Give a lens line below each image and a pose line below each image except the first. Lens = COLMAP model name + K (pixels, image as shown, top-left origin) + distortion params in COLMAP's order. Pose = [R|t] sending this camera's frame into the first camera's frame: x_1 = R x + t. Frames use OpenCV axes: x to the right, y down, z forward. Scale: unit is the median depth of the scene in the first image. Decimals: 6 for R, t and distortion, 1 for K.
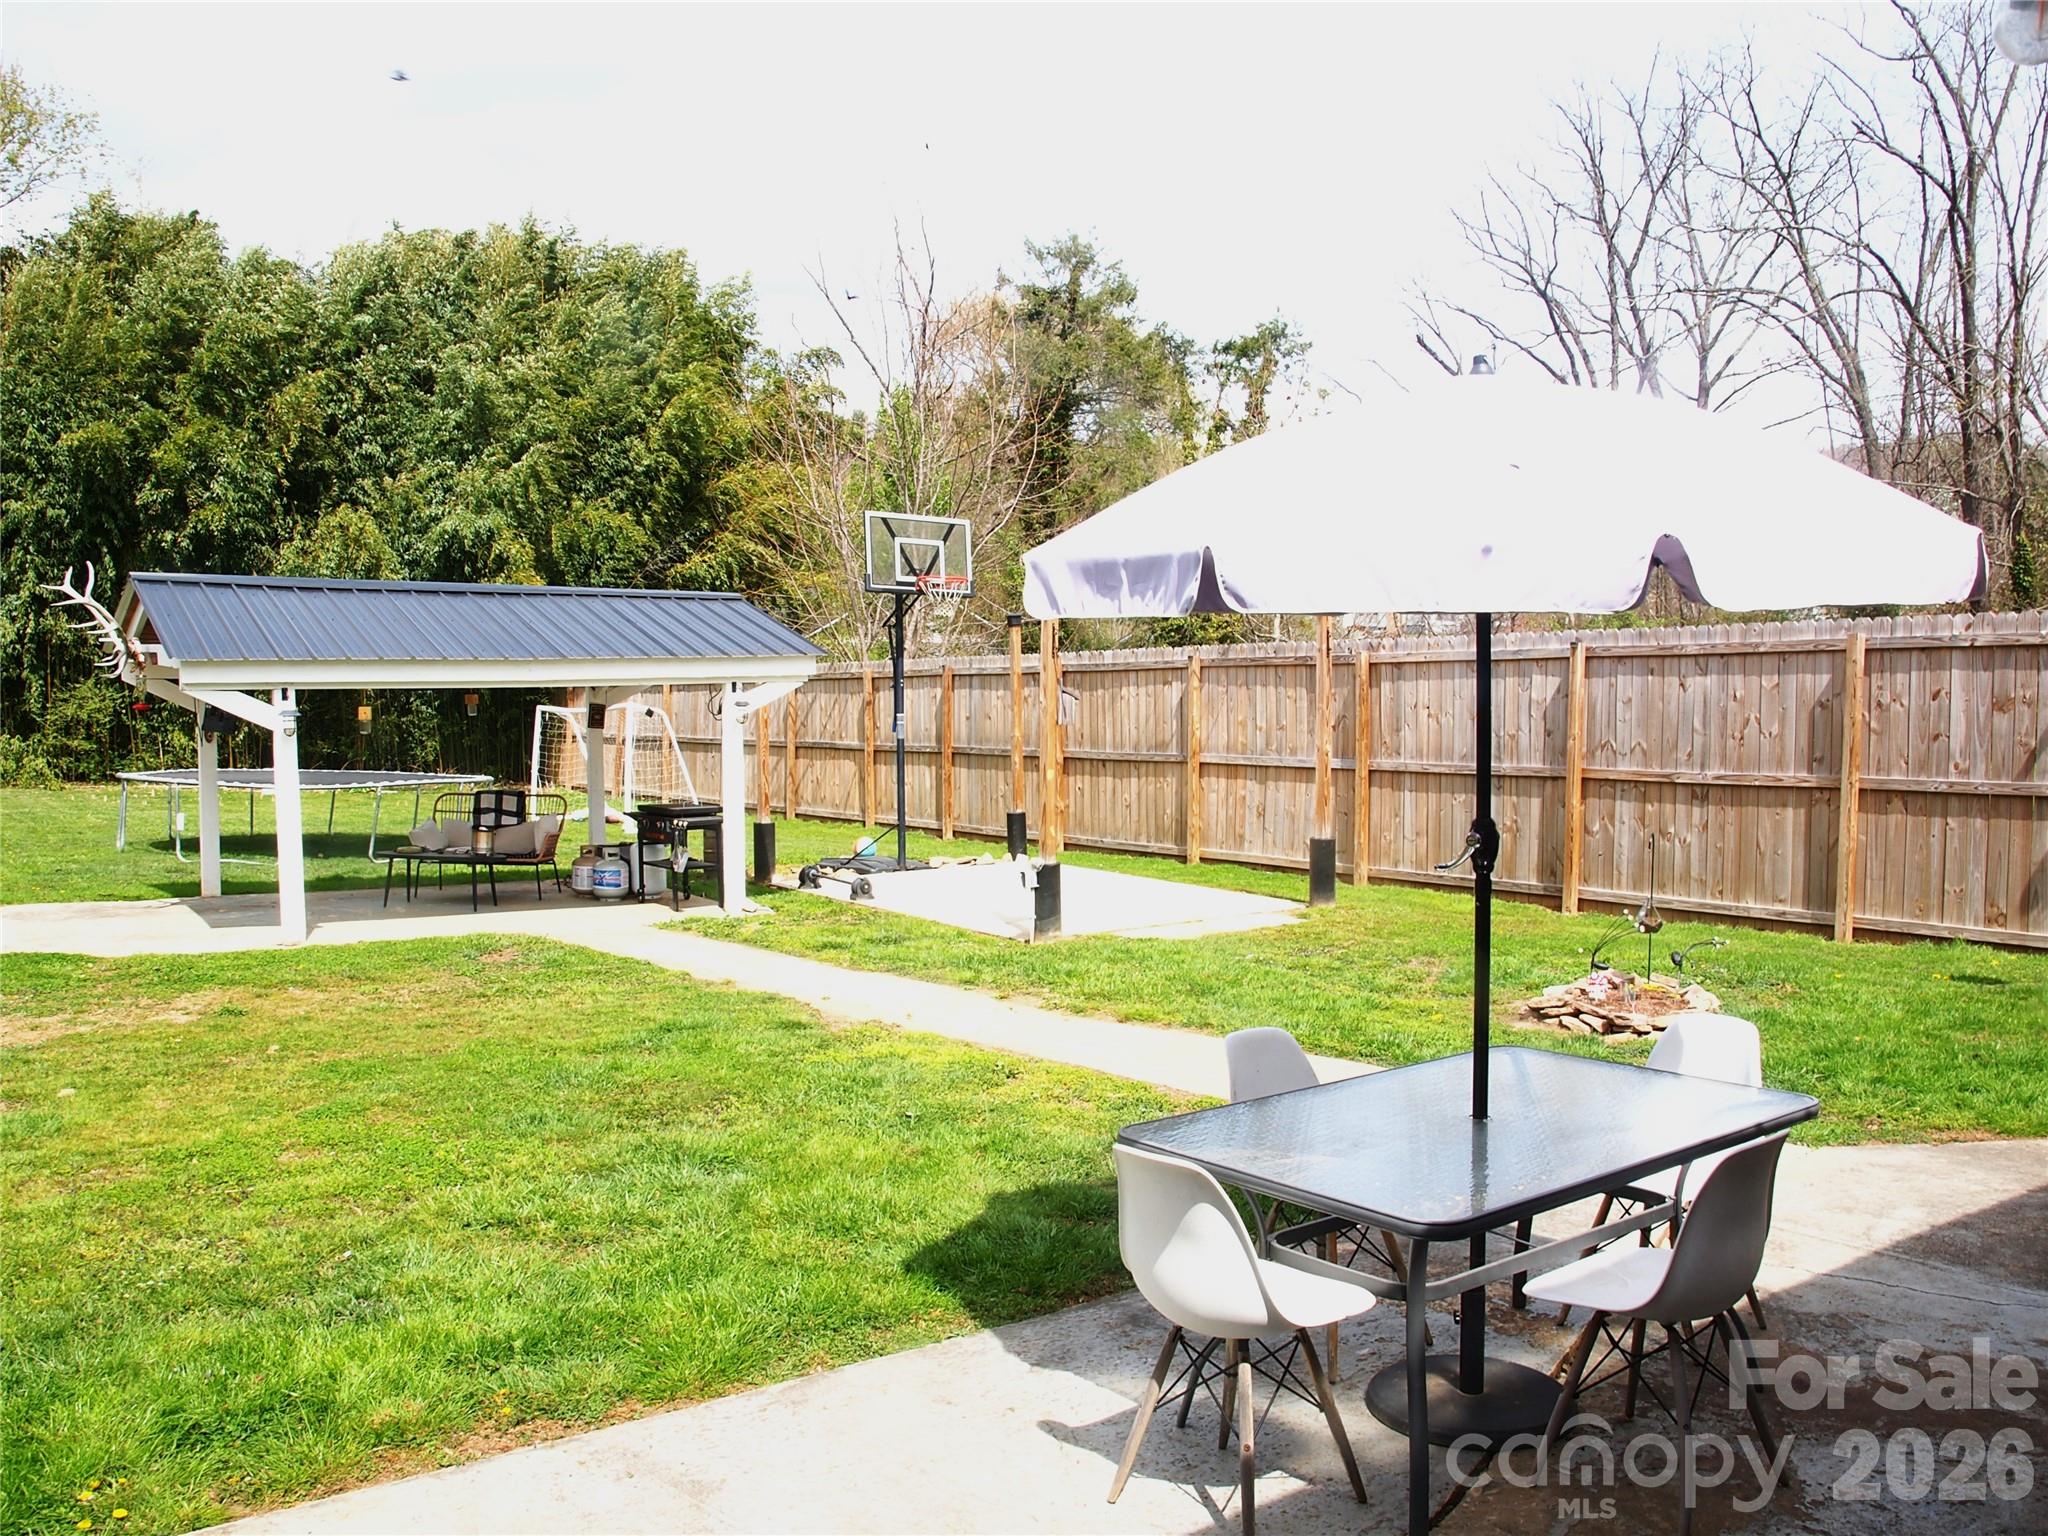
lens RADIAL K [[1625.5, 0, 981.6], [0, 1625.5, 802.7], [0, 0, 1]] dist [-0.091738, 0.024687]
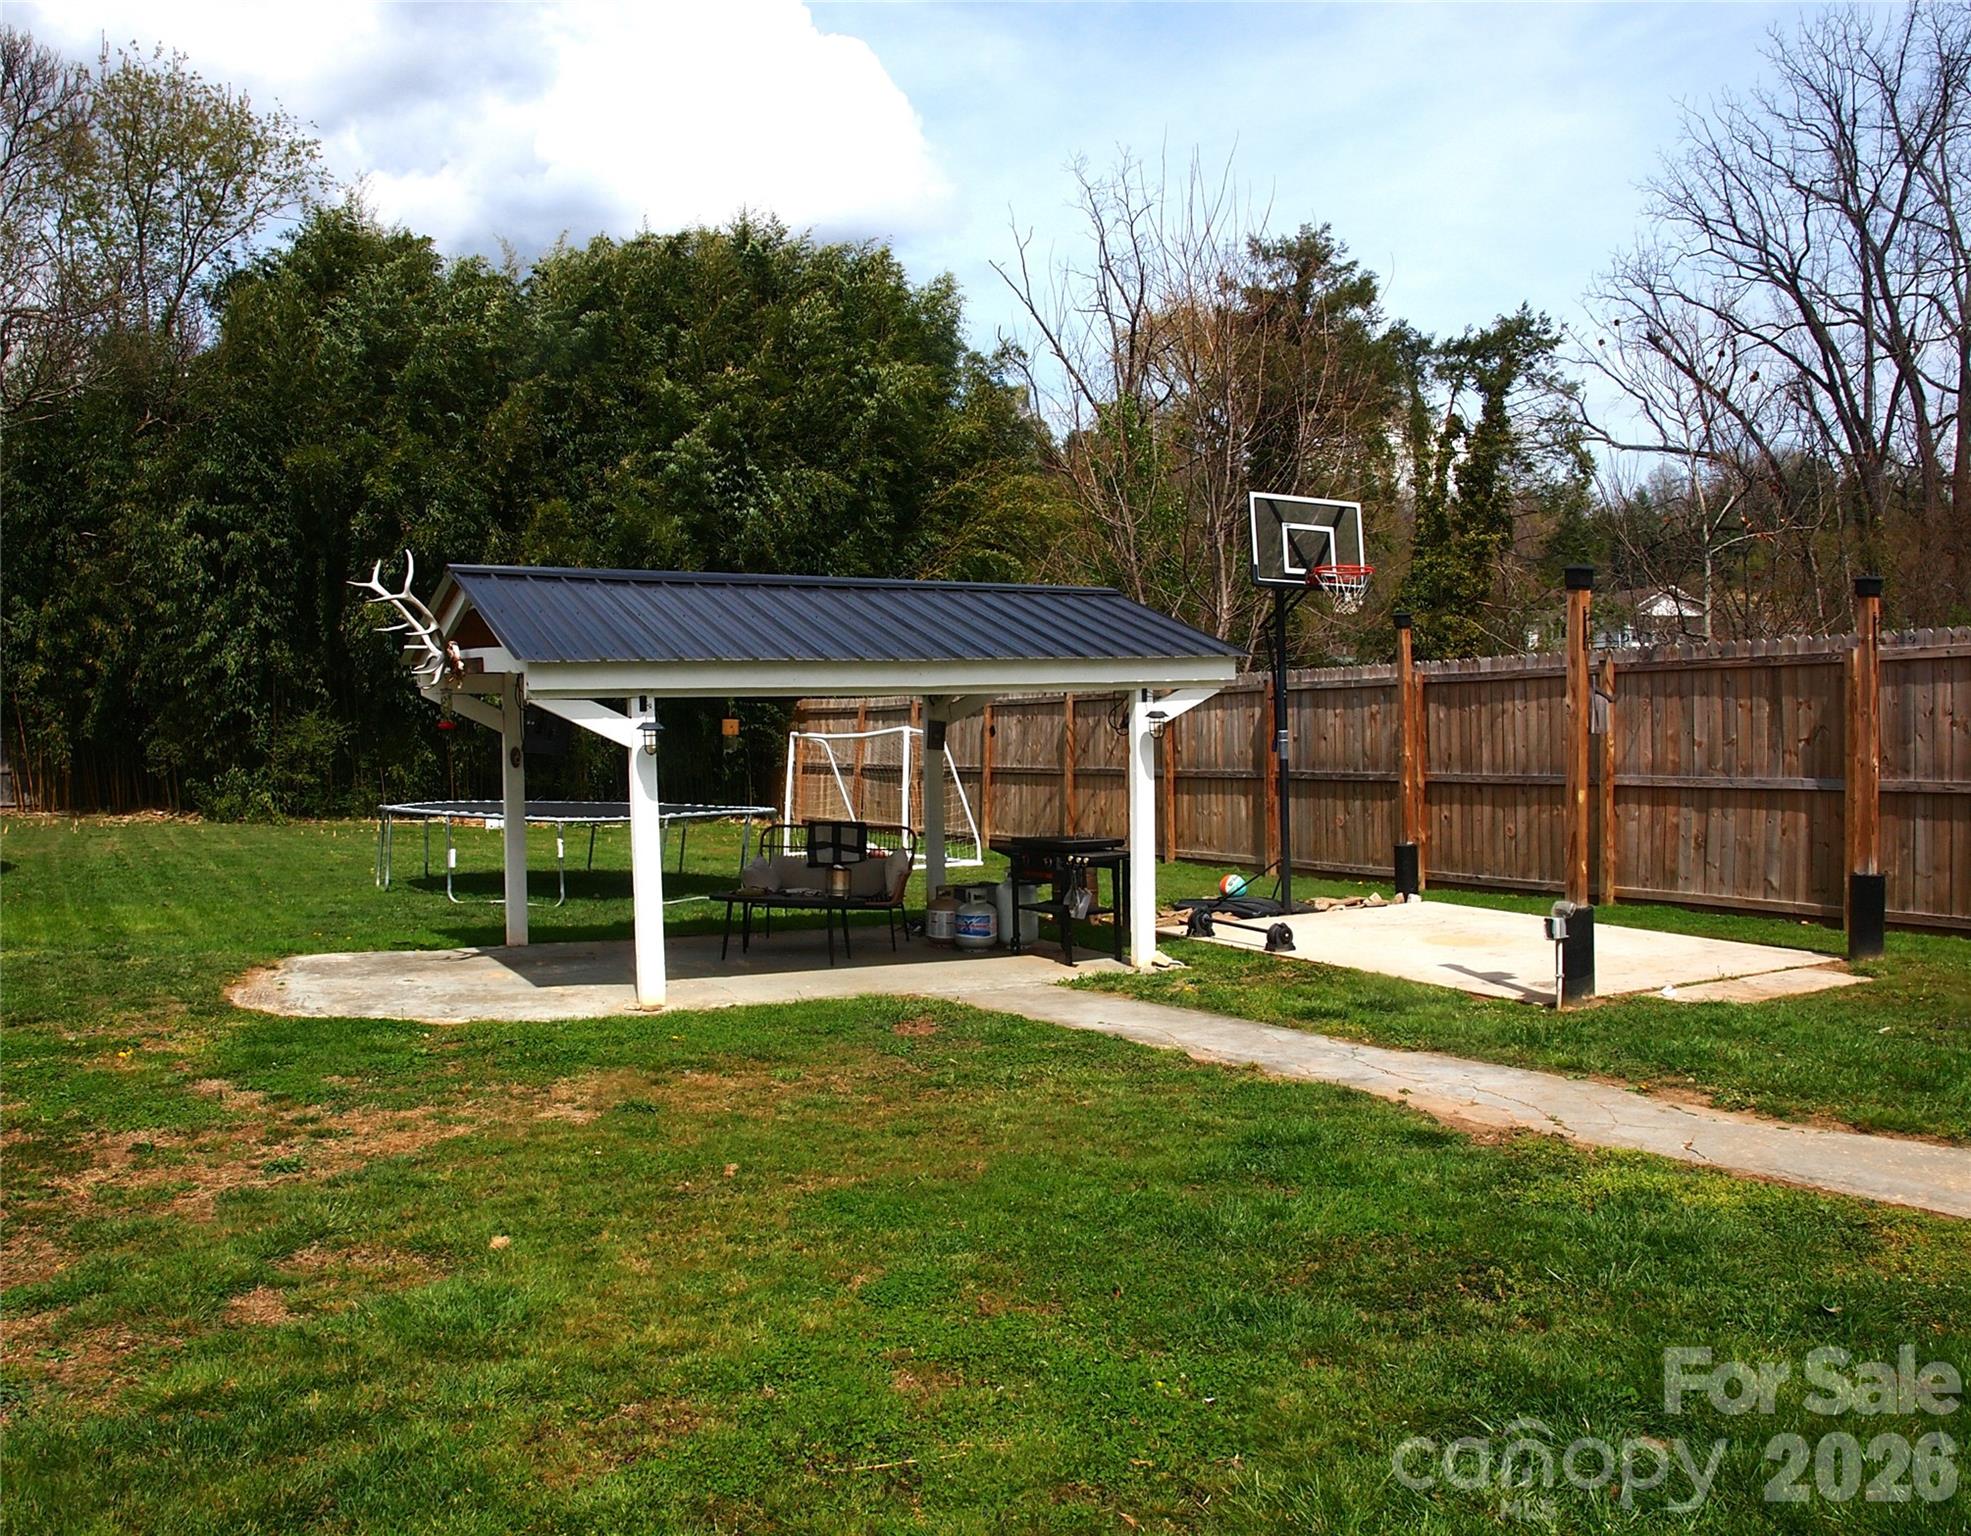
lens RADIAL K [[1633.3, 0, 908.9], [0, 1633.3, 771.6], [0, 0, 1]] dist [-0.091876, 0.006539]
pose [[0.991180, -0.008675, -0.132236, -0.135433], [0.003300, 0.999161, -0.040816, 0.001215], [0.132479, 0.040019, 0.990378, 0.134365]]
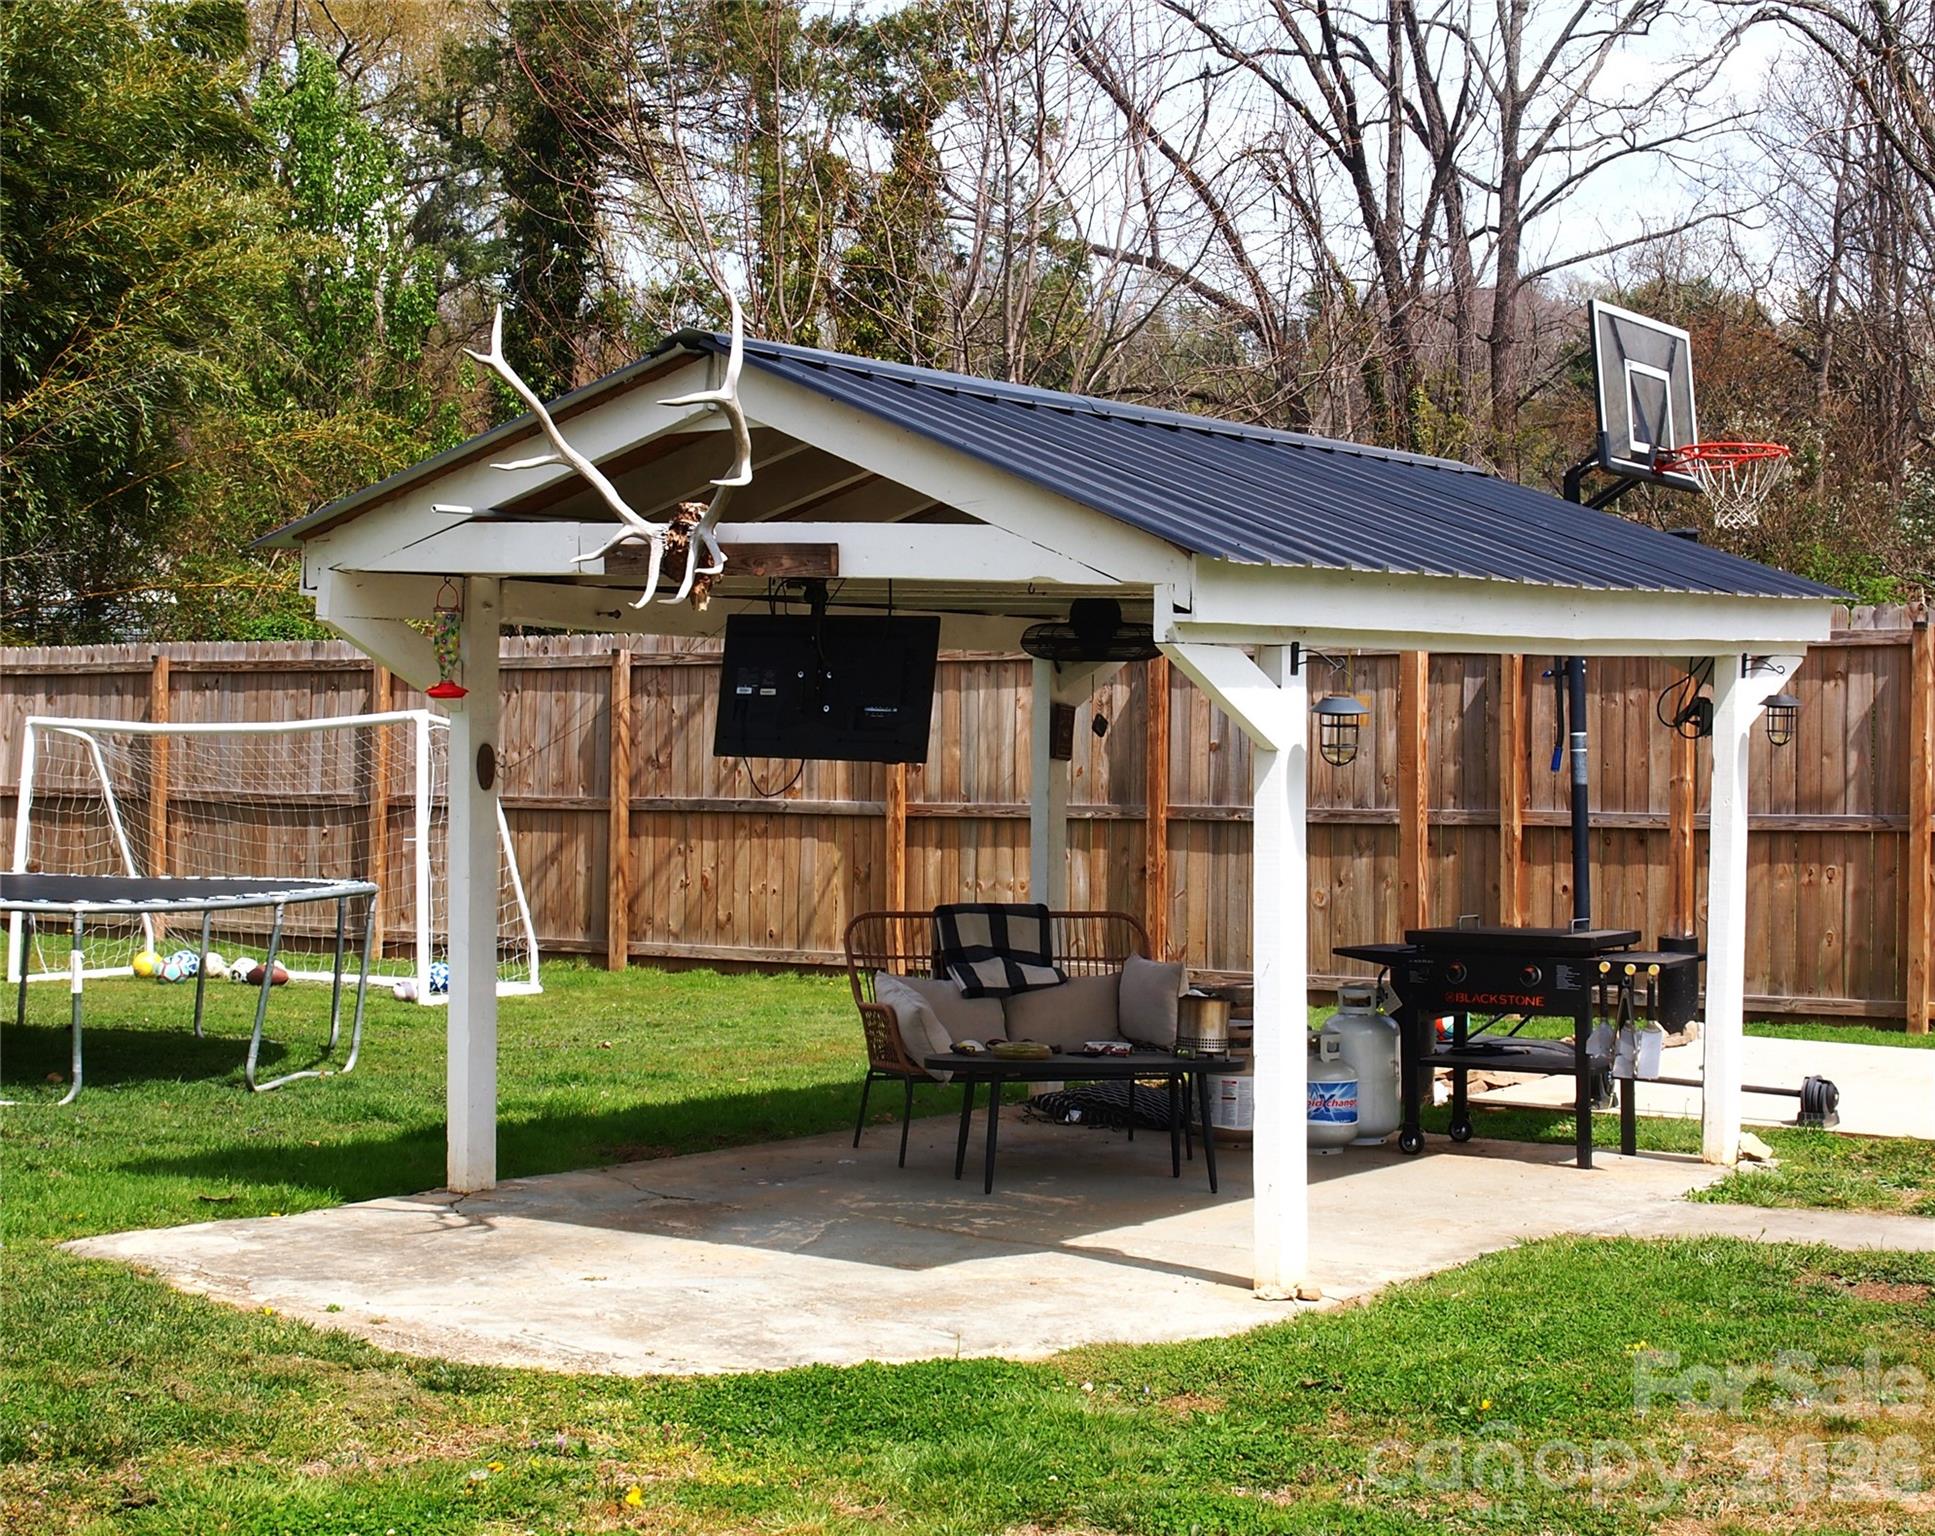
lens RADIAL K [[3130.8, 0, 967.5], [0, 3130.8, 768.0], [0, 0, 1]] dist [-0.020274, -0.024298]
pose [[0.936695, -0.000045, 0.350147, -0.549756], [0.018055, 0.998676, -0.048170, -0.003657], [-0.349681, 0.051443, 0.935455, 0.216273]]
